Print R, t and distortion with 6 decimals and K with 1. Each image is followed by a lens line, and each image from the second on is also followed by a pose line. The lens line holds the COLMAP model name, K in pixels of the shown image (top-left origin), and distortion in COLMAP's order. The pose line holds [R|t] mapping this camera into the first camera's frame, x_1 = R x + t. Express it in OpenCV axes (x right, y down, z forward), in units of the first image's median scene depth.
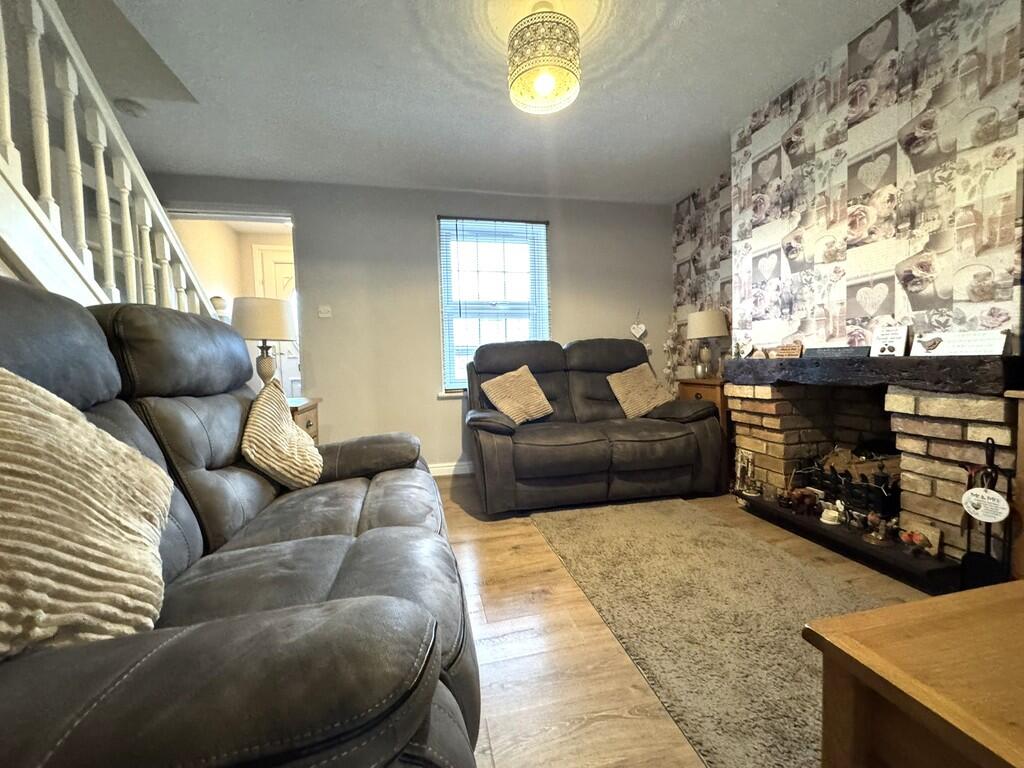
lens RADIAL K [[406.4, 0, 513.7], [0, 406.4, 380.5], [0, 0, 1]] dist [-0.000746, -0.000062]
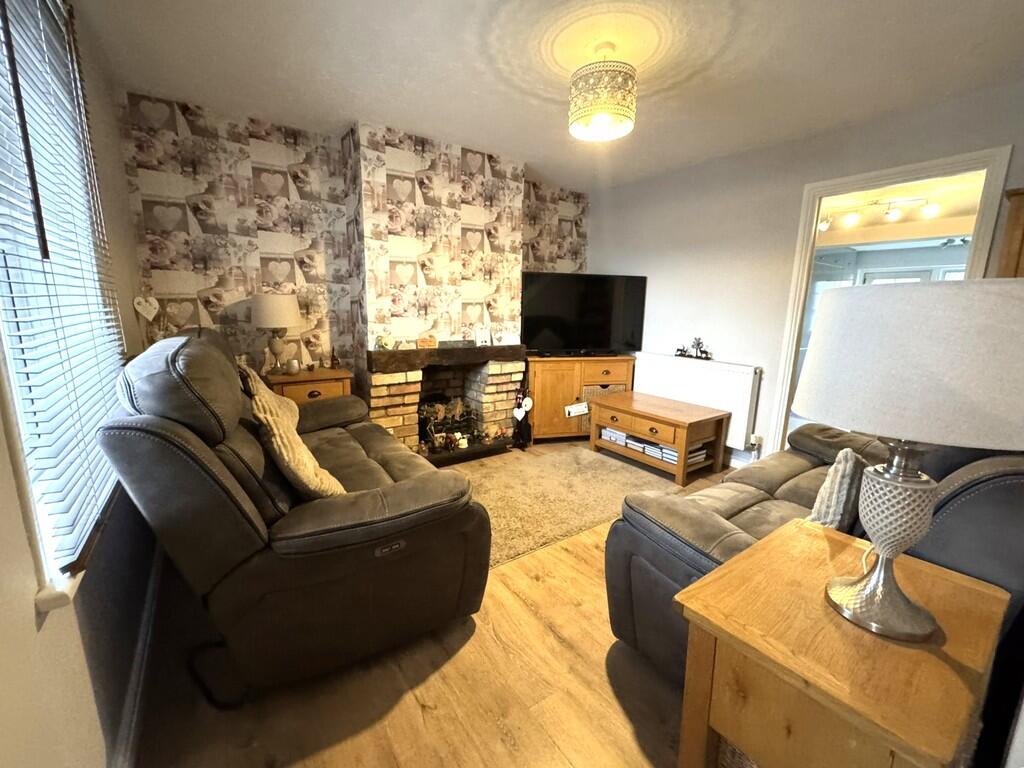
lens RADIAL K [[406.4, 0, 513.7], [0, 406.4, 380.5], [0, 0, 1]] dist [-0.000746, -0.000062]
pose [[-0.366482, -0.145916, 0.918912, -0.725840], [0.034917, 0.984773, 0.170300, -0.177855], [-0.929770, 0.094498, -0.355807, 1.283600]]
